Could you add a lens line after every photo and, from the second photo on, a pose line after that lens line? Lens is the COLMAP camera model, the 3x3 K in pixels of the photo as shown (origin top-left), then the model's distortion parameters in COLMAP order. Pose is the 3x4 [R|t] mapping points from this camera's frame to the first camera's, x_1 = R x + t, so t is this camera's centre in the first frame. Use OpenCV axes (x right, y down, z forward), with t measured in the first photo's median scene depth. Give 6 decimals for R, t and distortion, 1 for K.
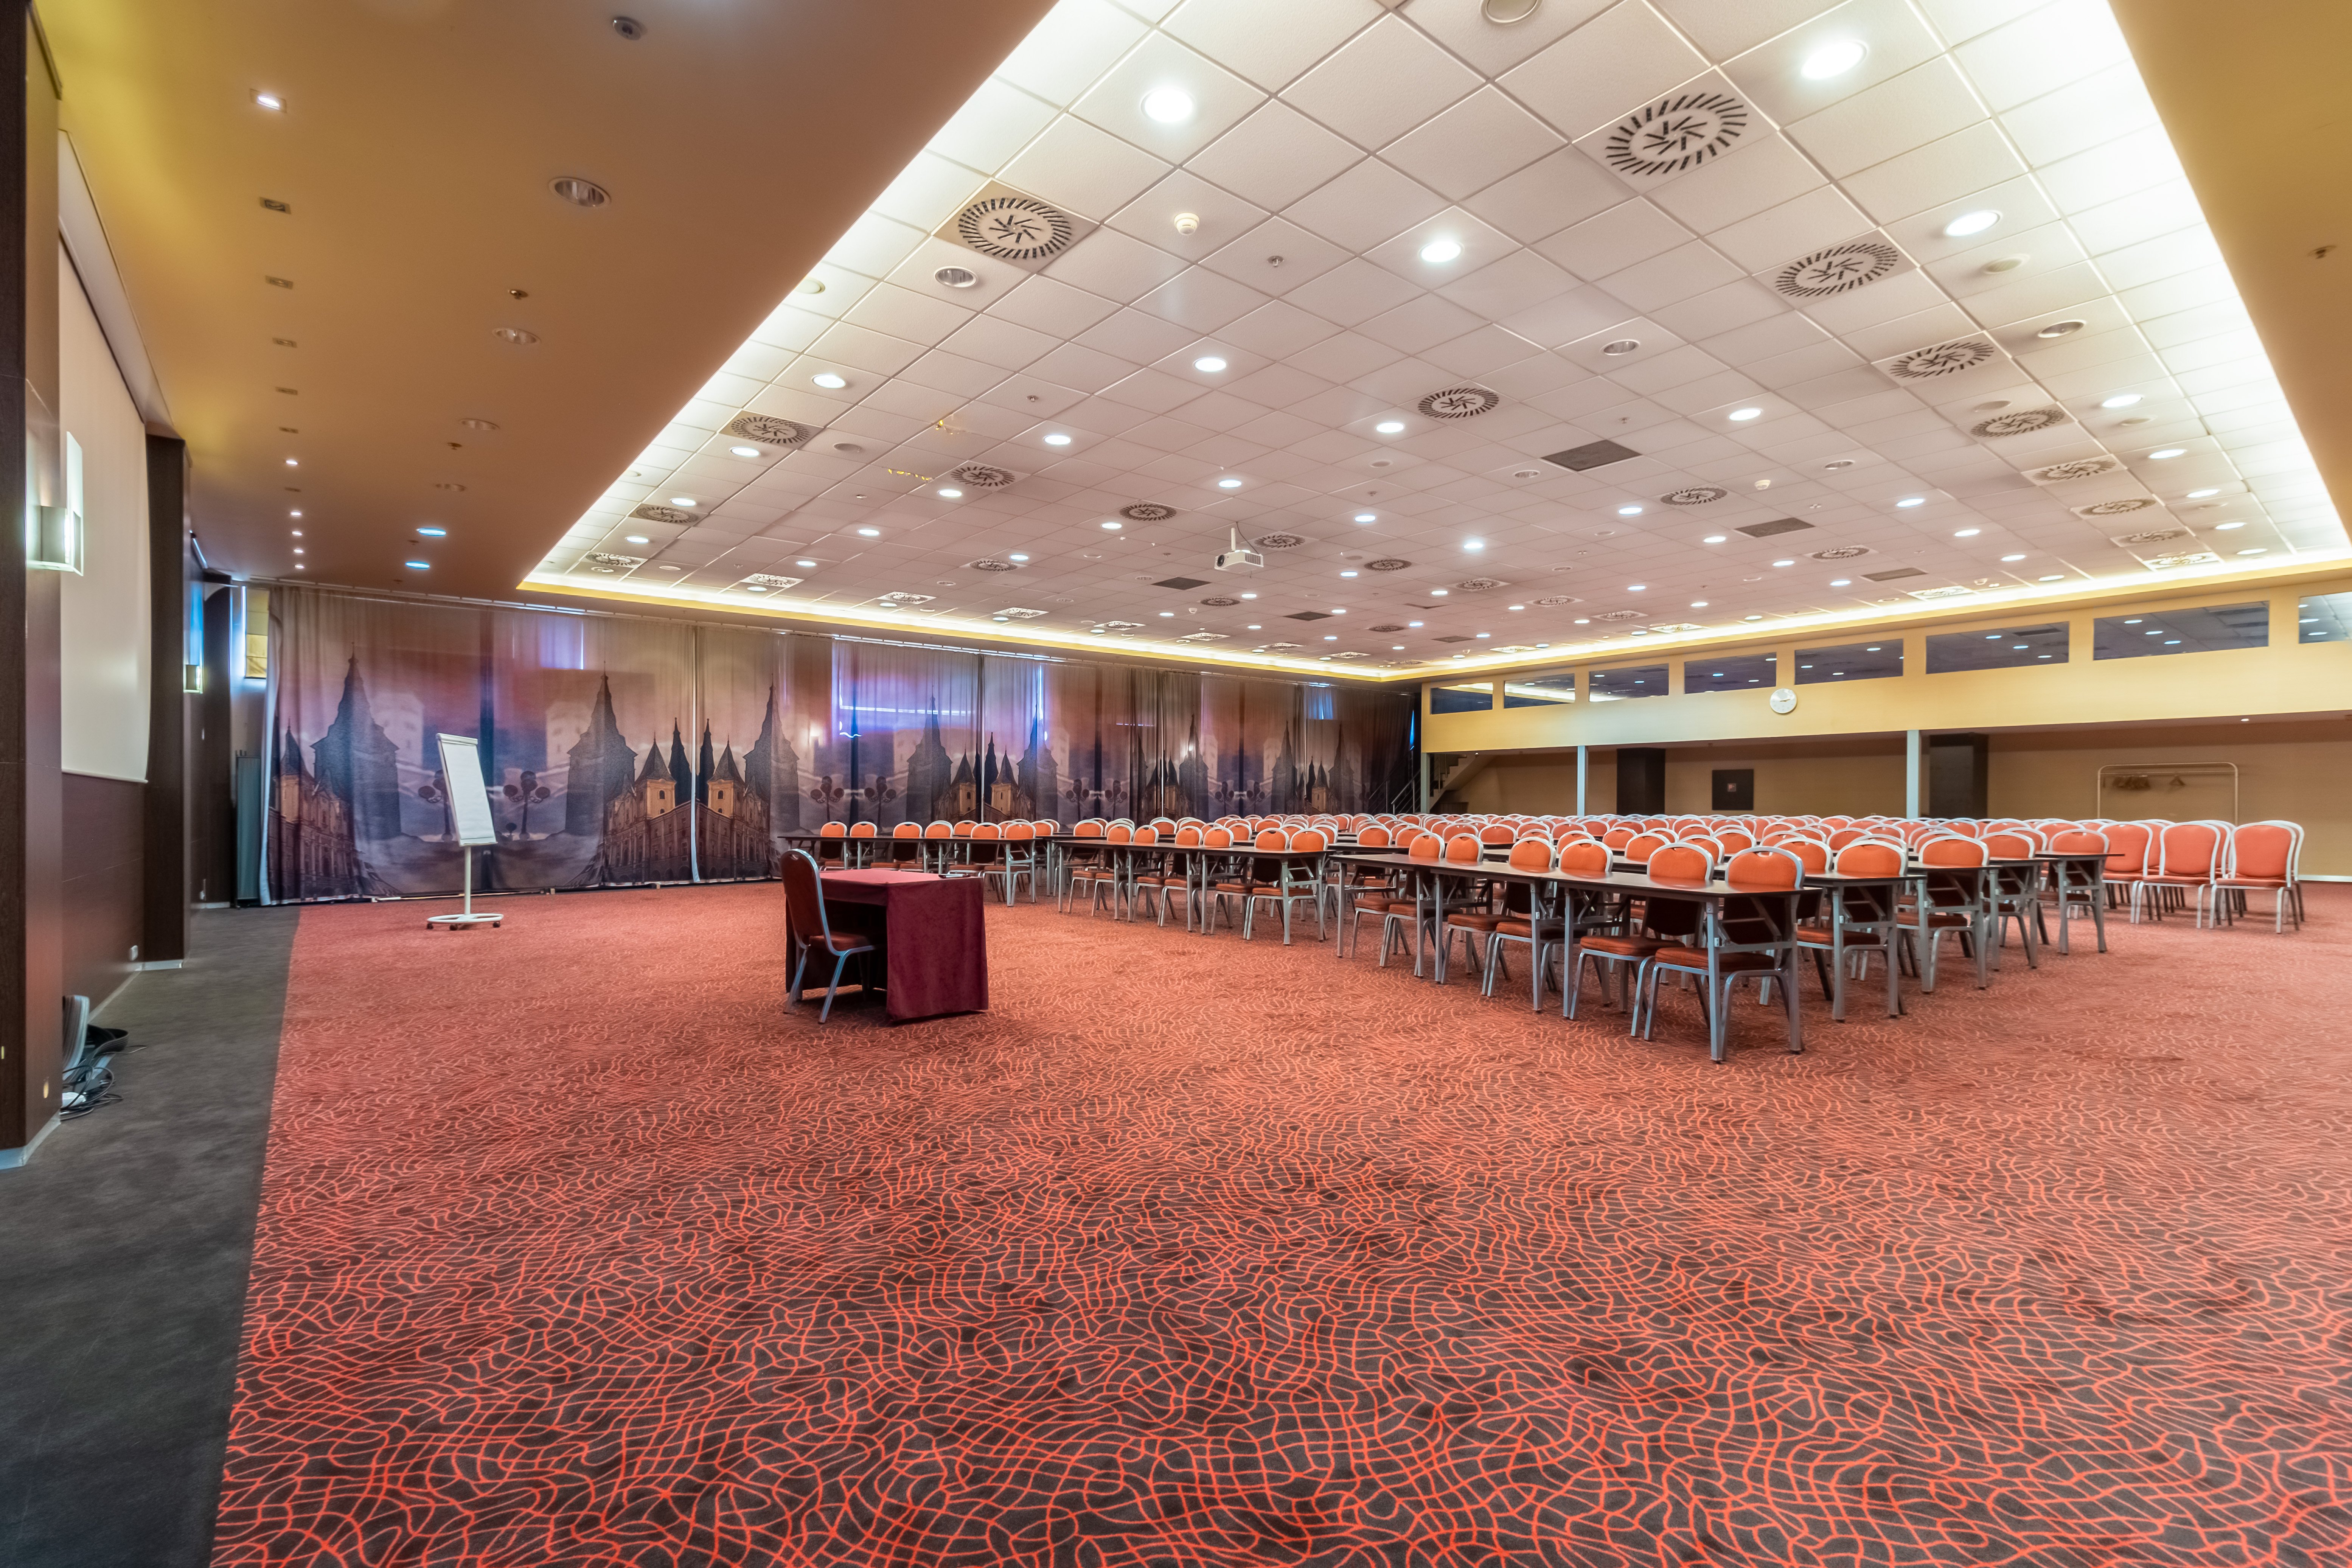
lens RADIAL K [[1047.2, 0, 1179.7], [0, 1047.2, 801.0], [0, 0, 1]] dist [0.000321, 0.000073]
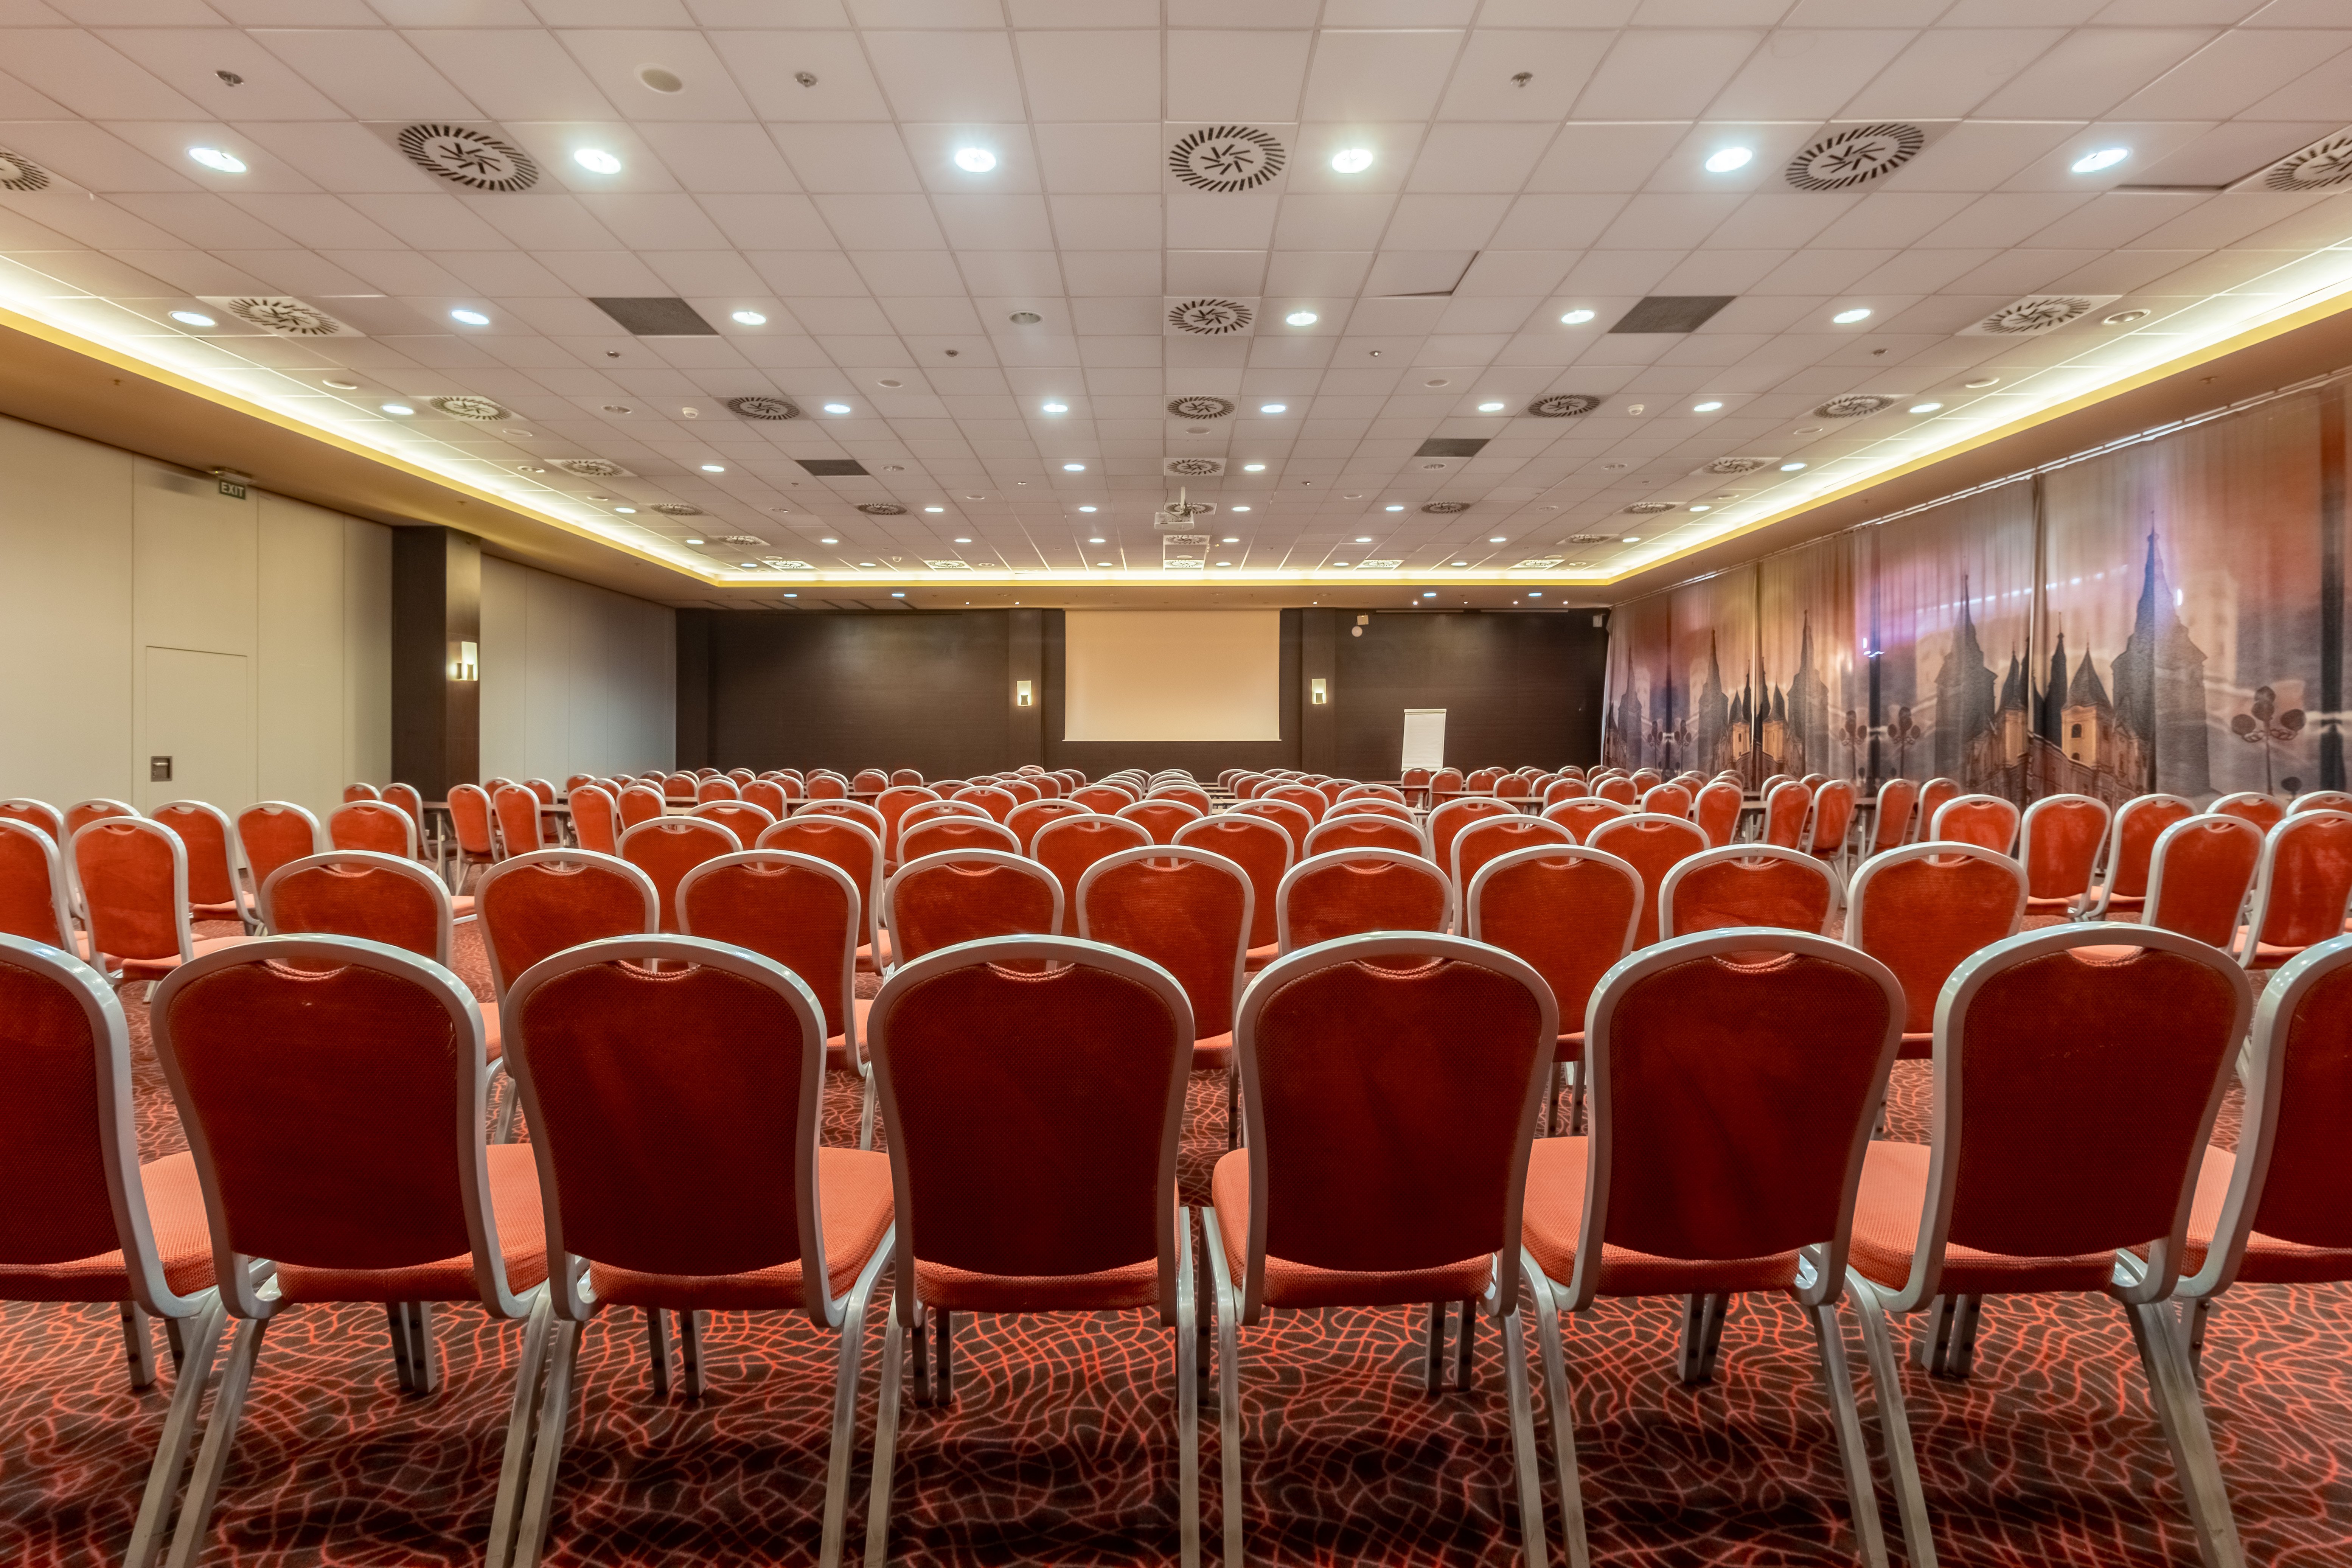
lens RADIAL K [[1050.4, 0, 1174.5], [0, 1050.4, 747.8], [0, 0, 1]] dist [-0.000079, -0.000011]
pose [[-0.624488, 0.012979, -0.780927, 0.641605], [0.020217, 0.999796, 0.000449, -0.007436], [0.780773, -0.015508, -0.624623, 1.204302]]
